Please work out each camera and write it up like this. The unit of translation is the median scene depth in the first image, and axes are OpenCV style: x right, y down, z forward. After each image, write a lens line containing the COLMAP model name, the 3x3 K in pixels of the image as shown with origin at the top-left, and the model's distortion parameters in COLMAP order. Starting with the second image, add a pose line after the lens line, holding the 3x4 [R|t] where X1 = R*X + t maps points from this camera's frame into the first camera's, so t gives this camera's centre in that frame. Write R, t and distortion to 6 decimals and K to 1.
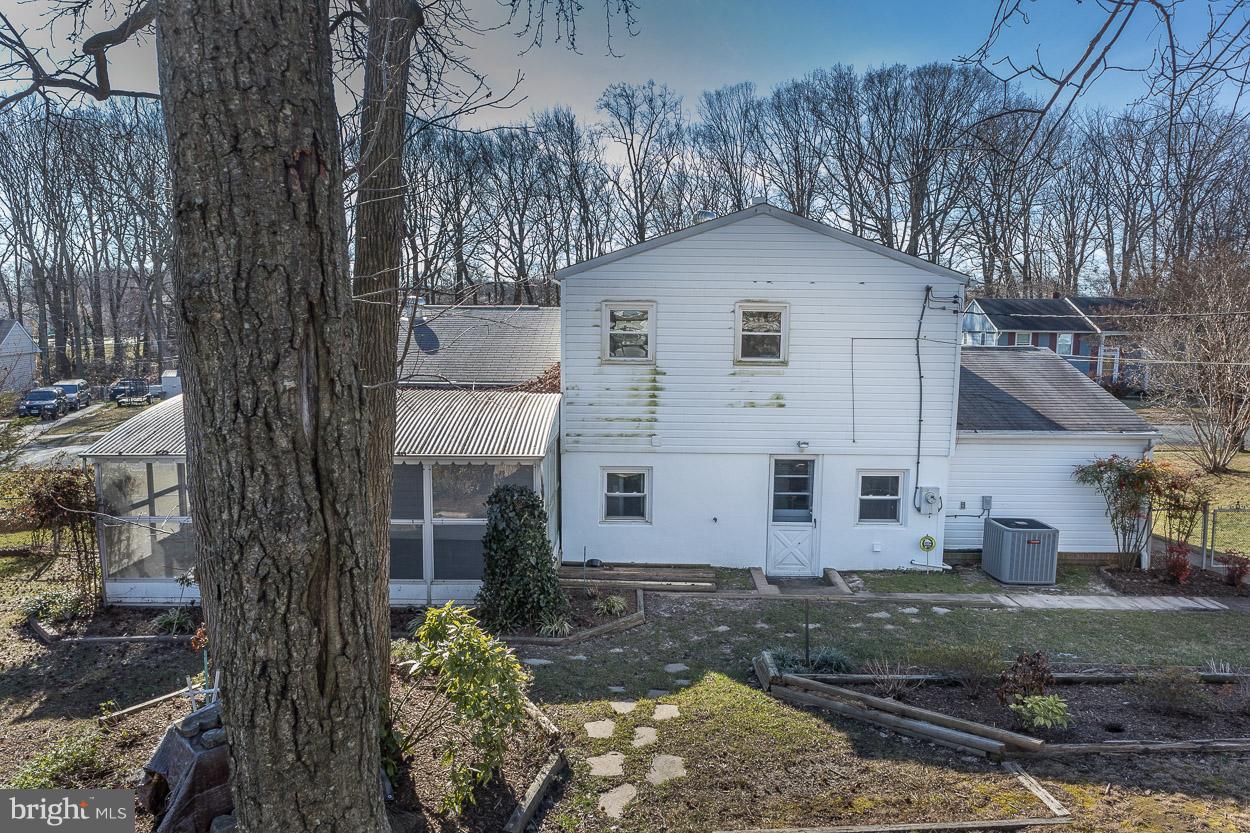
lens RADIAL K [[830.7, 0, 625.0], [0, 830.7, 416.5], [0, 0, 1]] dist [0.008369, 0.003247]
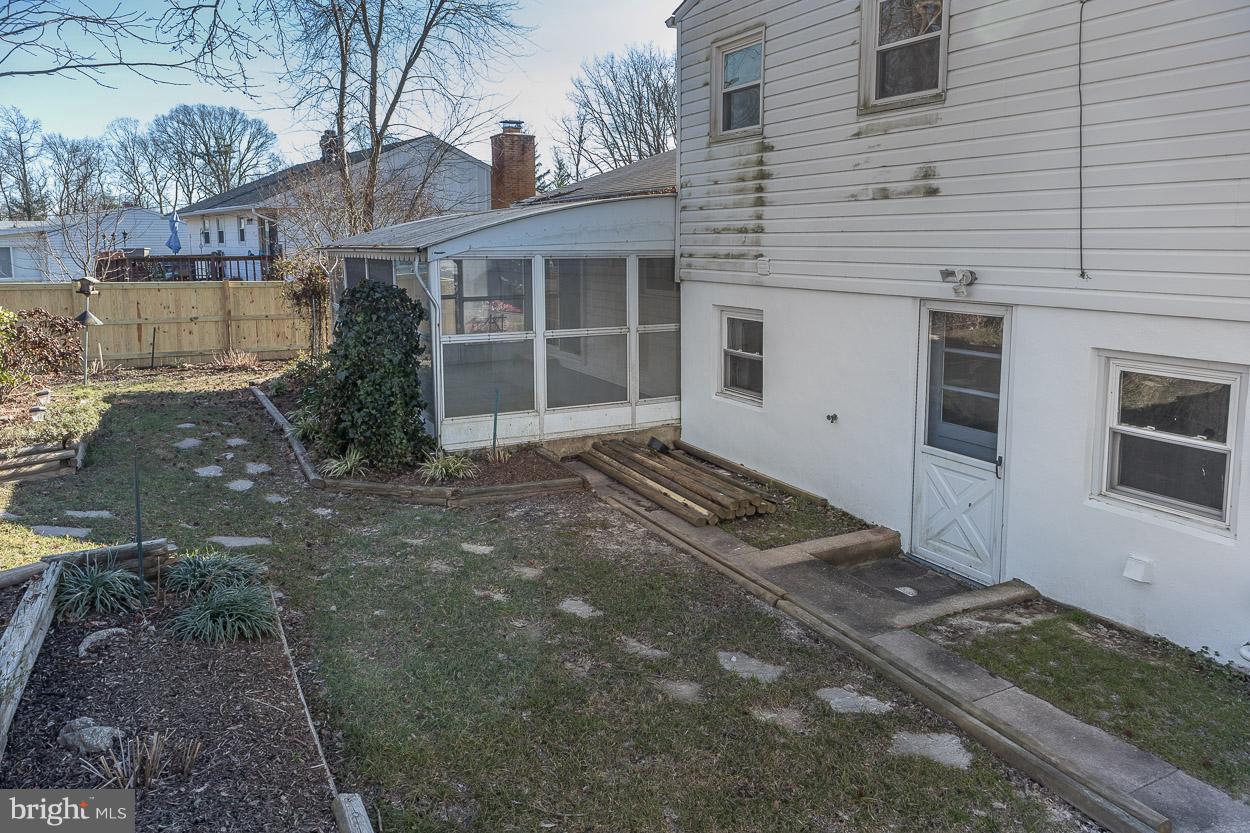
lens RADIAL K [[846.3, 0, 625.7], [0, 846.3, 335.8], [0, 0, 1]] dist [0.002539, -0.000576]
pose [[0.475911, 0.086866, -0.875193, 0.523098], [-0.081776, 0.995170, 0.054306, 0.054252], [0.875684, 0.045725, 0.480716, 0.631502]]
